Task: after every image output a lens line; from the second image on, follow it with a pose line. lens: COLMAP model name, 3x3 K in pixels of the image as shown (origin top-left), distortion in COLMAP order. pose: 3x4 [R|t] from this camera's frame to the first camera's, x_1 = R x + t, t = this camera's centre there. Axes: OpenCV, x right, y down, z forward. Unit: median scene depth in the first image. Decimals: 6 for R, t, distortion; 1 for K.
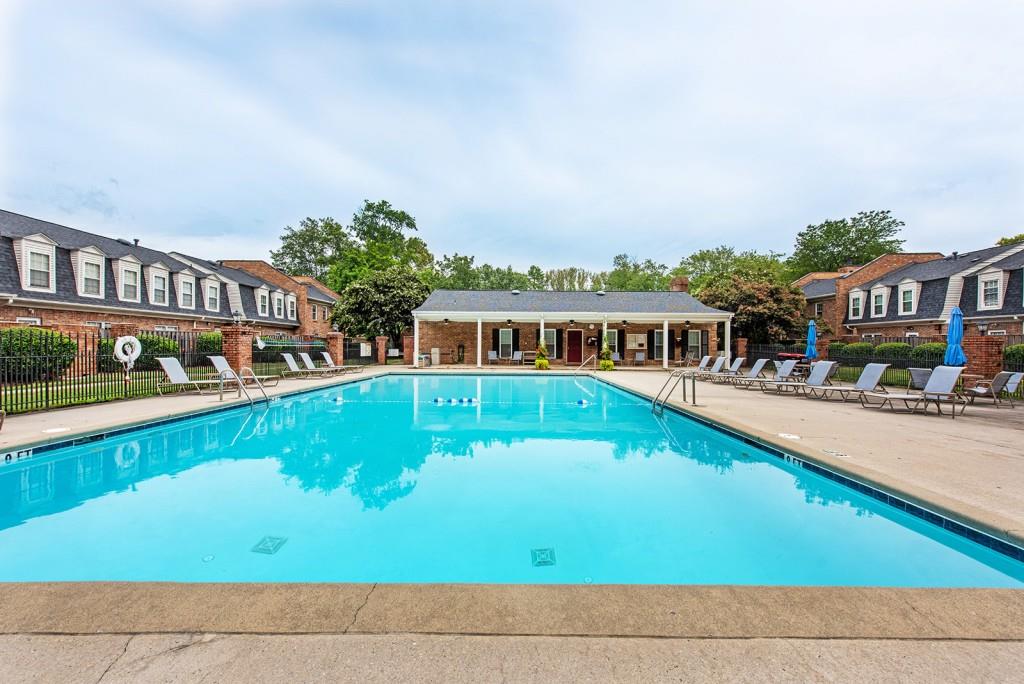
lens RADIAL K [[396.7, 0, 518.9], [0, 396.7, 343.9], [0, 0, 1]] dist [0.000272, 0.000167]
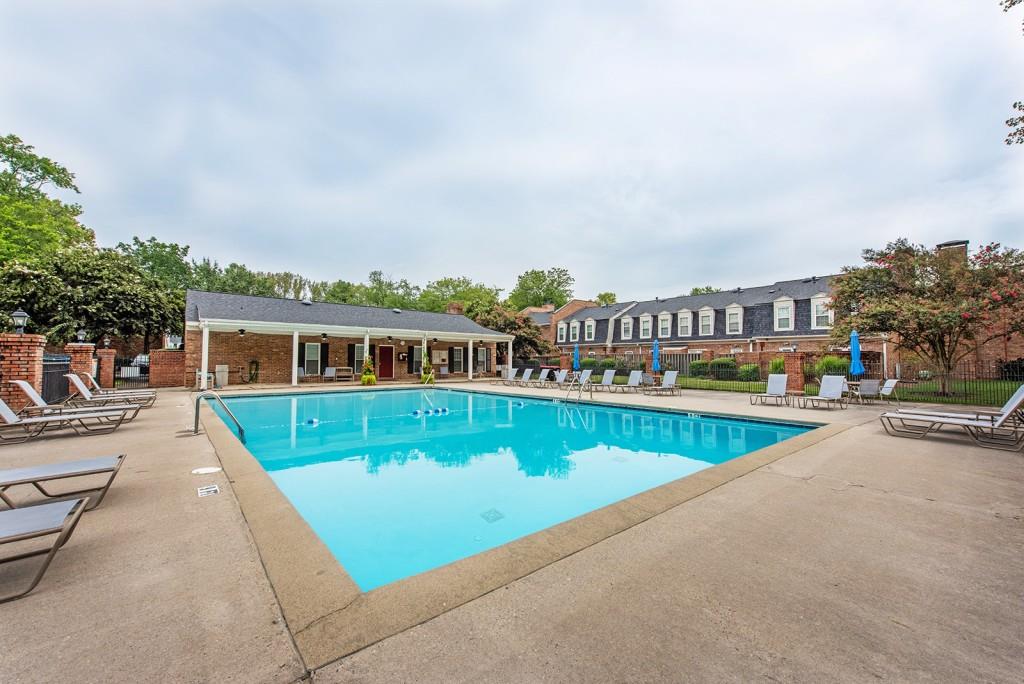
lens RADIAL K [[396.7, 0, 514.6], [0, 396.7, 342.9], [0, 0, 1]] dist [0.000272, 0.000167]
pose [[0.760227, 0.025019, 0.649176, -0.272384], [0.000473, 0.999237, -0.039064, -0.002368], [-0.649658, 0.030004, 0.759635, -0.001093]]
